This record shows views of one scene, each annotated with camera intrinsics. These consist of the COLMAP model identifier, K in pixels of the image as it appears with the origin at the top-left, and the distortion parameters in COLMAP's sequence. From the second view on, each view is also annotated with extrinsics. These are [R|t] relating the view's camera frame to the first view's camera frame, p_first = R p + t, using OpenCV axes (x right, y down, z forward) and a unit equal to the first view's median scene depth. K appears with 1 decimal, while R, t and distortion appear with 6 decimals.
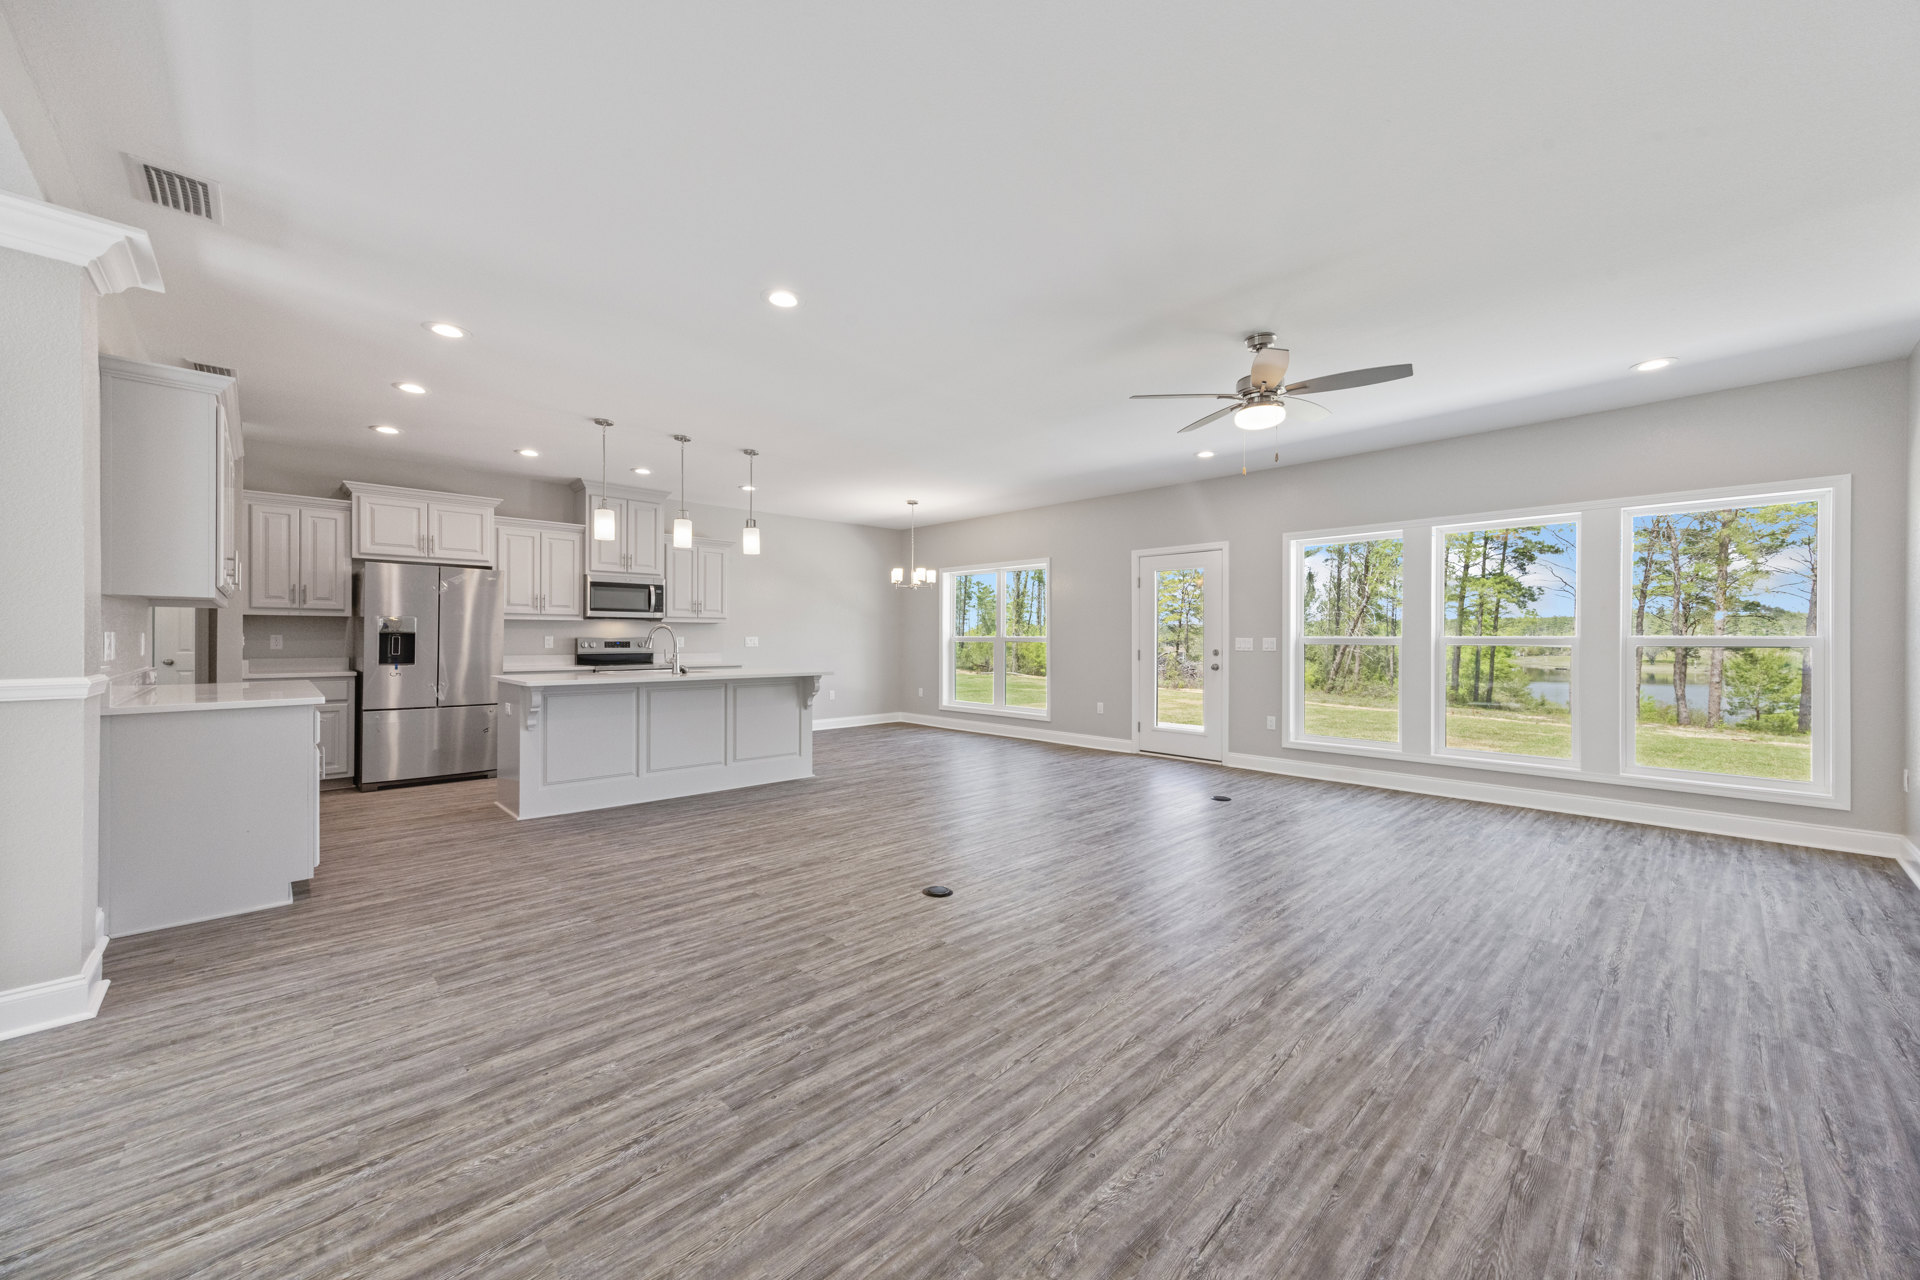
lens RADIAL K [[710.7, 0, 971.9], [0, 710.7, 641.5], [0, 0, 1]] dist [0.019826, 0.000148]
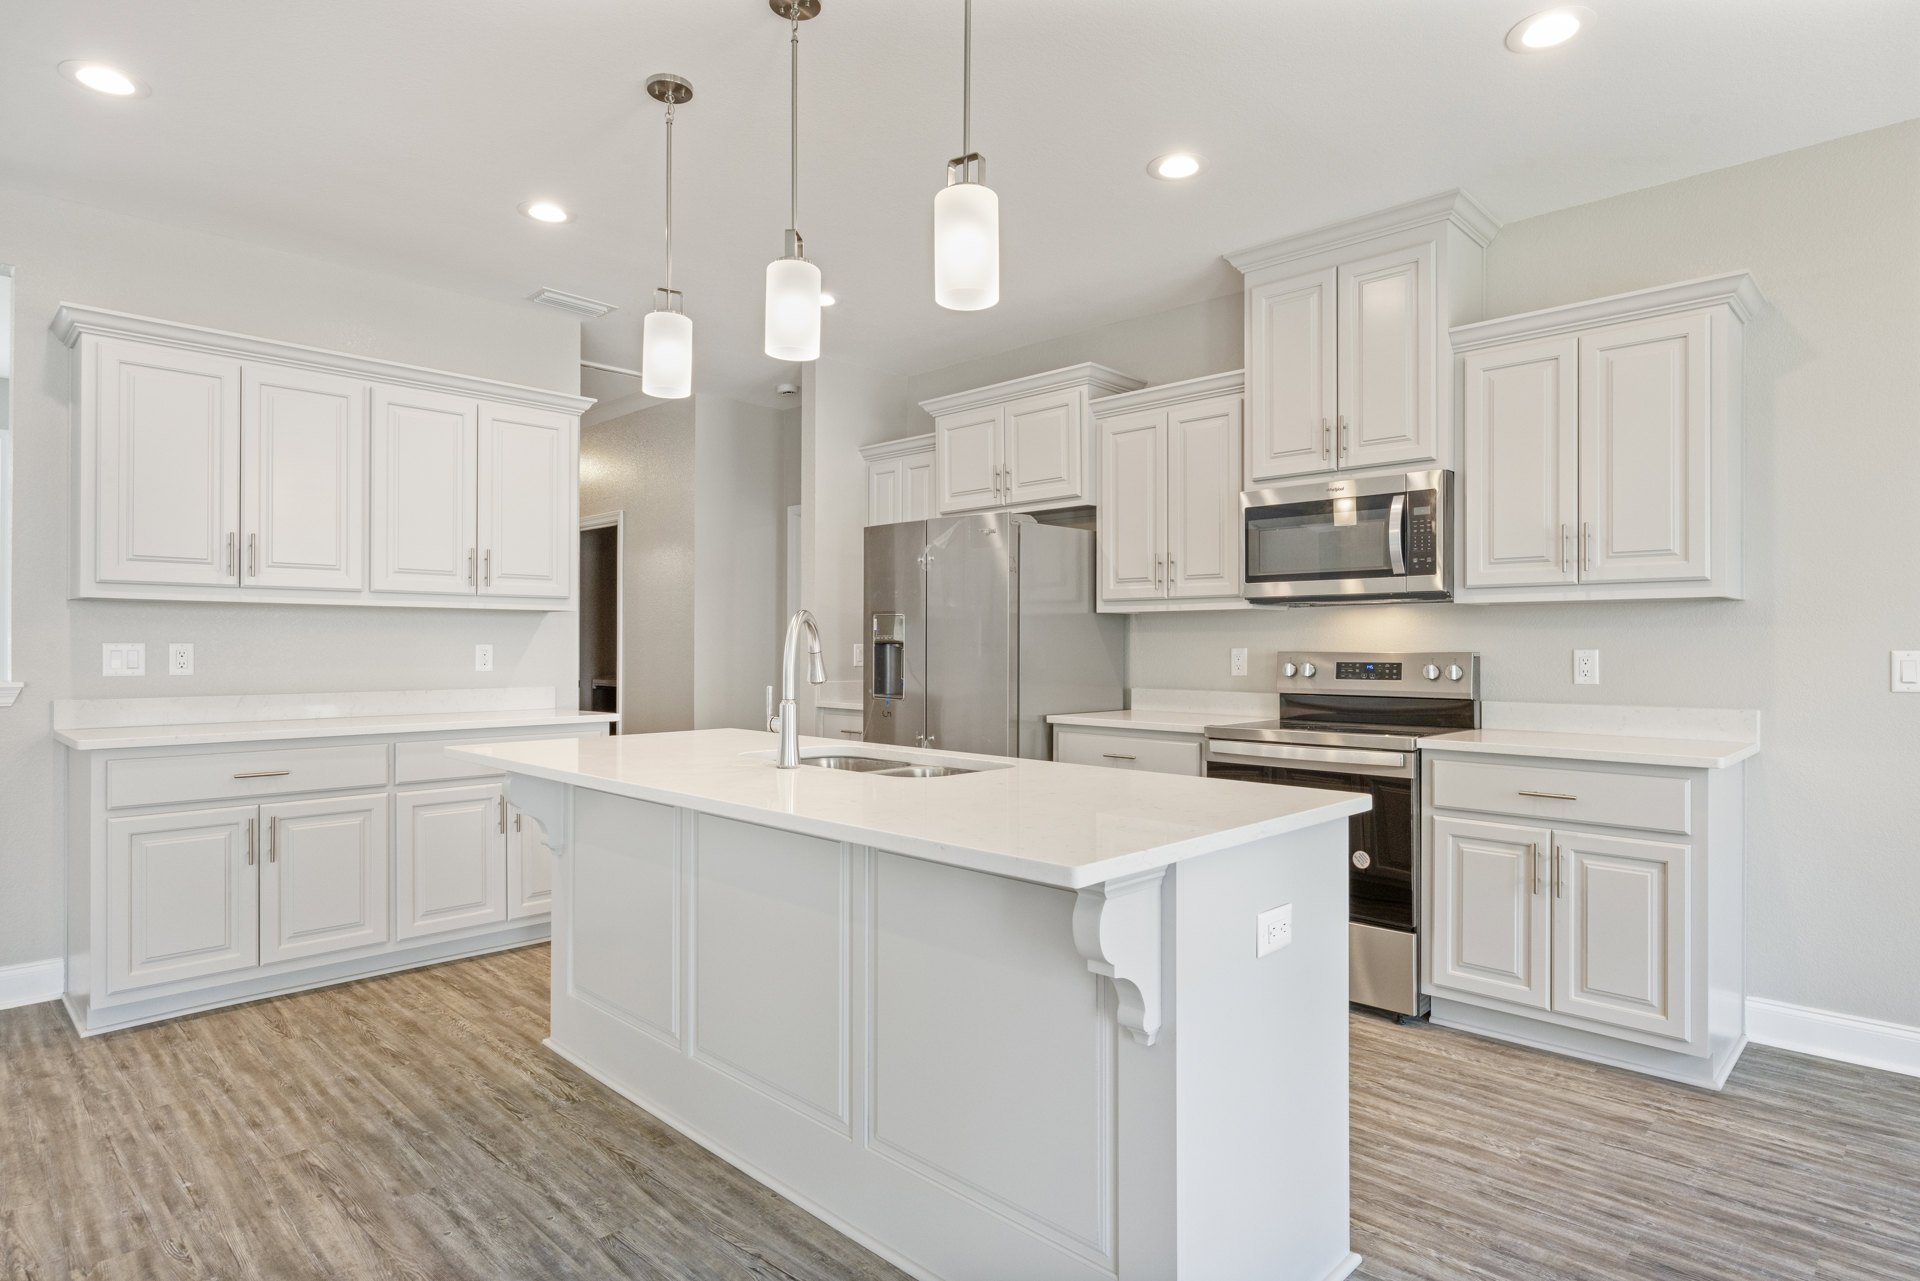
lens RADIAL K [[1056.1, 0, 960.0], [0, 1056.1, 640.5], [0, 0, 1]] dist [0.004839, 0.000723]
pose [[0.034981, -0.009278, -0.999345, 0.064792], [-0.008533, 0.999918, -0.009582, -0.007480], [0.999352, 0.008863, 0.034899, 1.344762]]
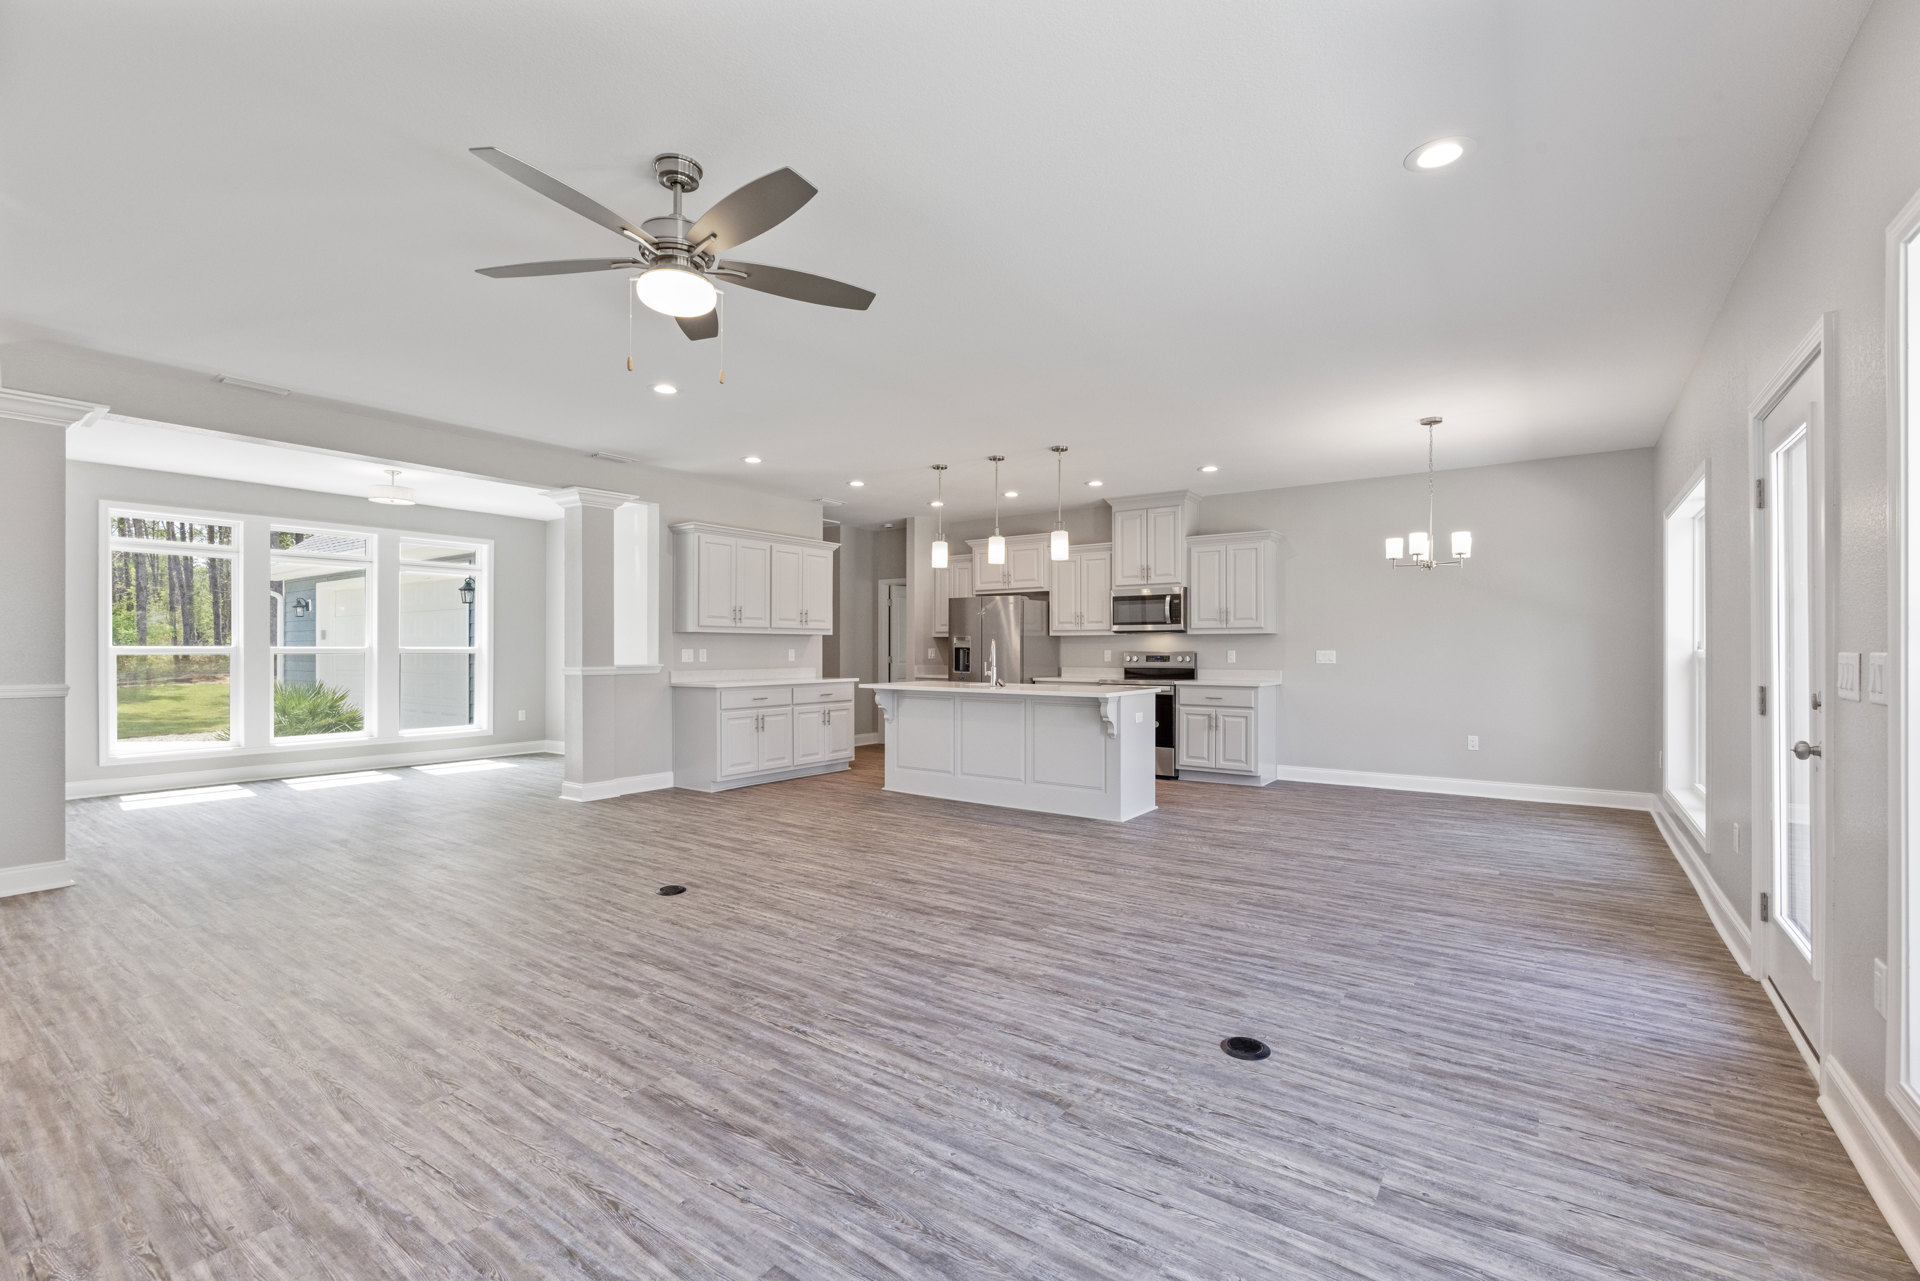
lens RADIAL K [[826.3, 0, 960.0], [0, 826.3, 640.5], [0, 0, 1]] dist [-0.001730, -0.000625]
pose [[0.180735, -0.013810, -0.983435, 0.966281], [-0.006085, 0.999867, -0.015159, -0.002972], [0.983513, 0.008724, 0.180627, 0.931767]]
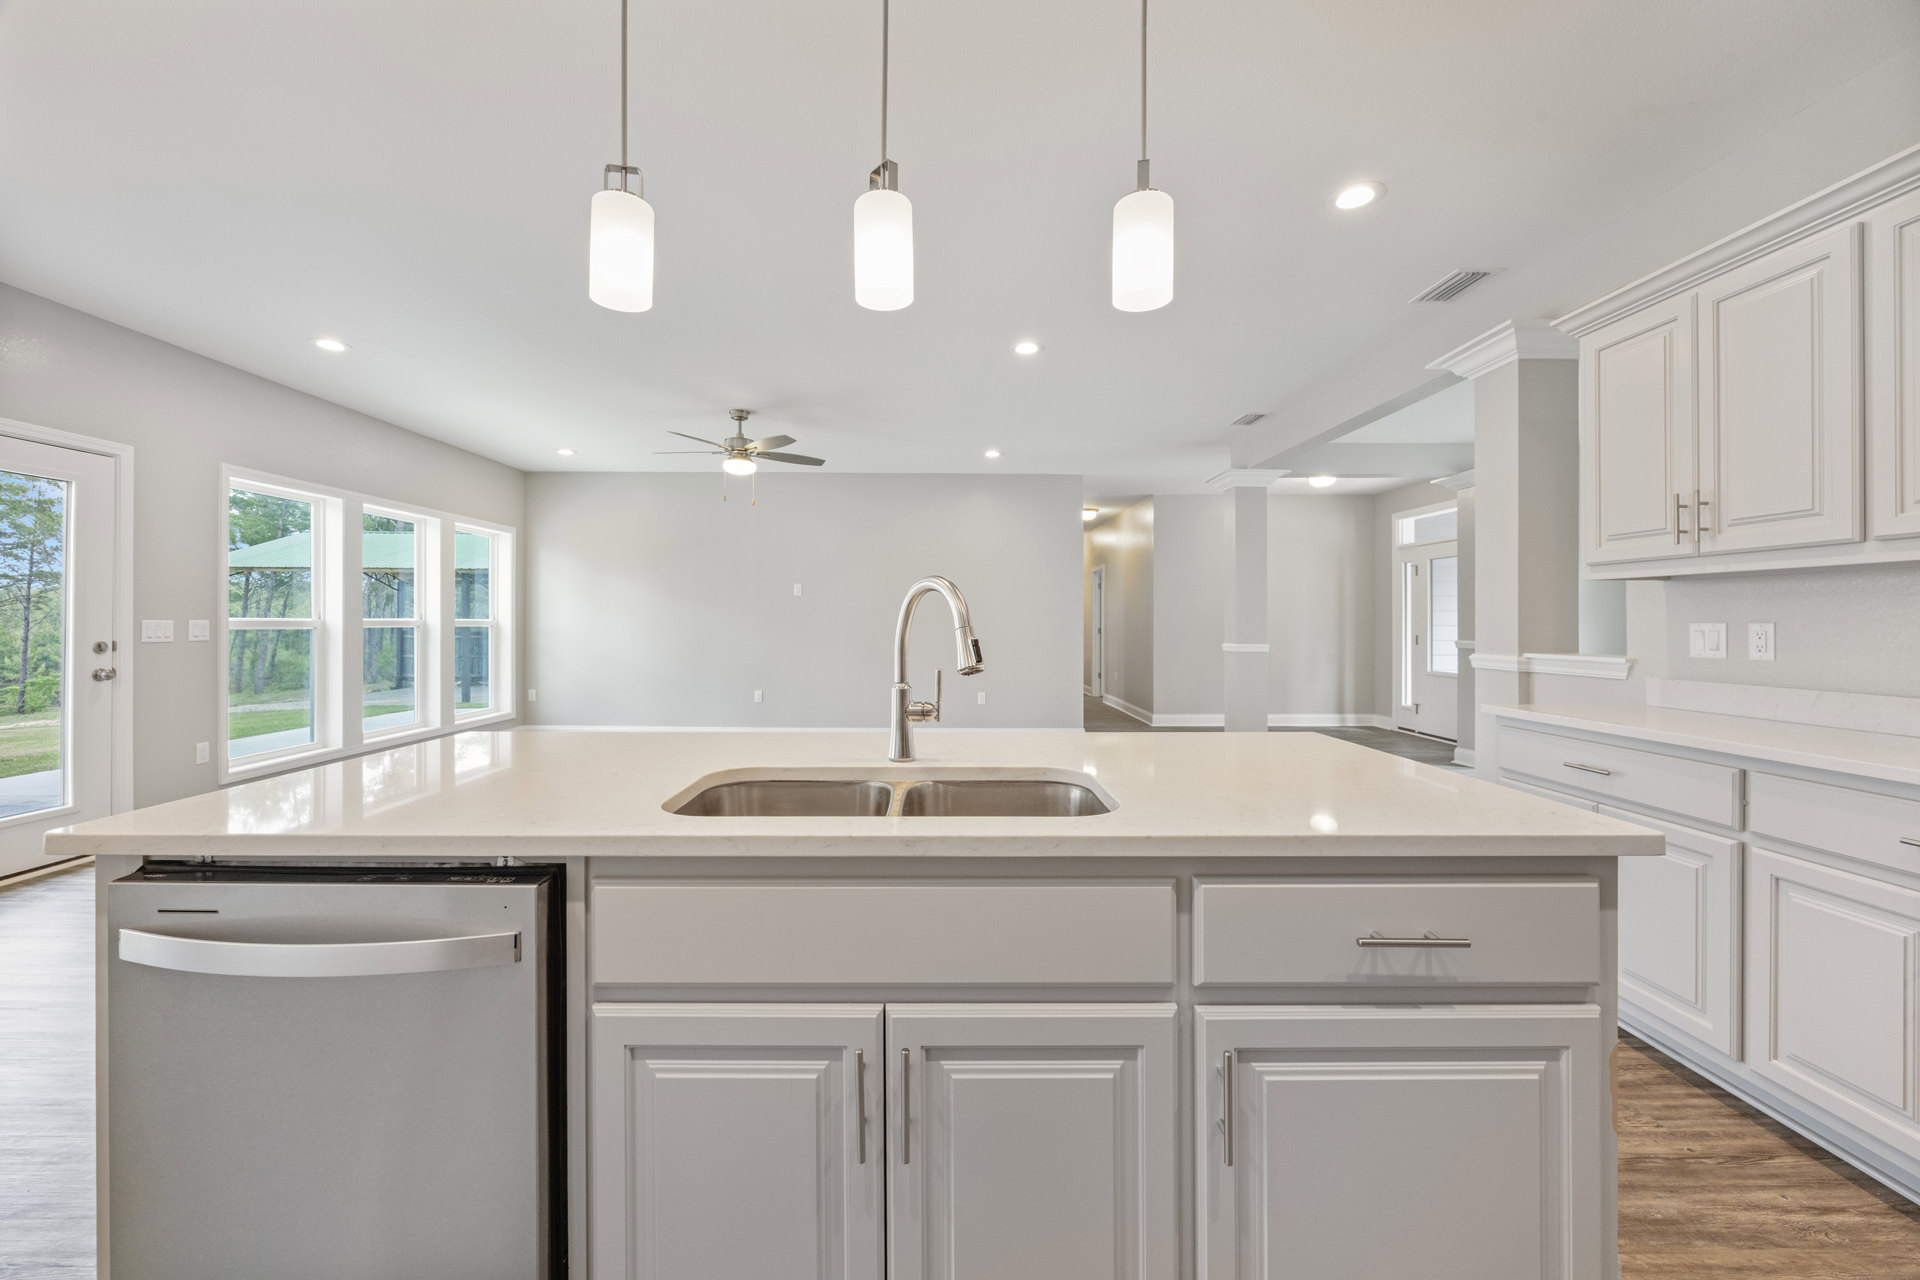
lens RADIAL K [[776.4, 0, 951.3], [0, 776.4, 625.4], [0, 0, 1]] dist [0.021235, -0.000001]
pose [[-0.735985, -0.010177, 0.676922, -0.819178], [0.000615, 0.999877, 0.015701, -0.015875], [-0.676998, 0.011972, -0.735888, 1.537999]]
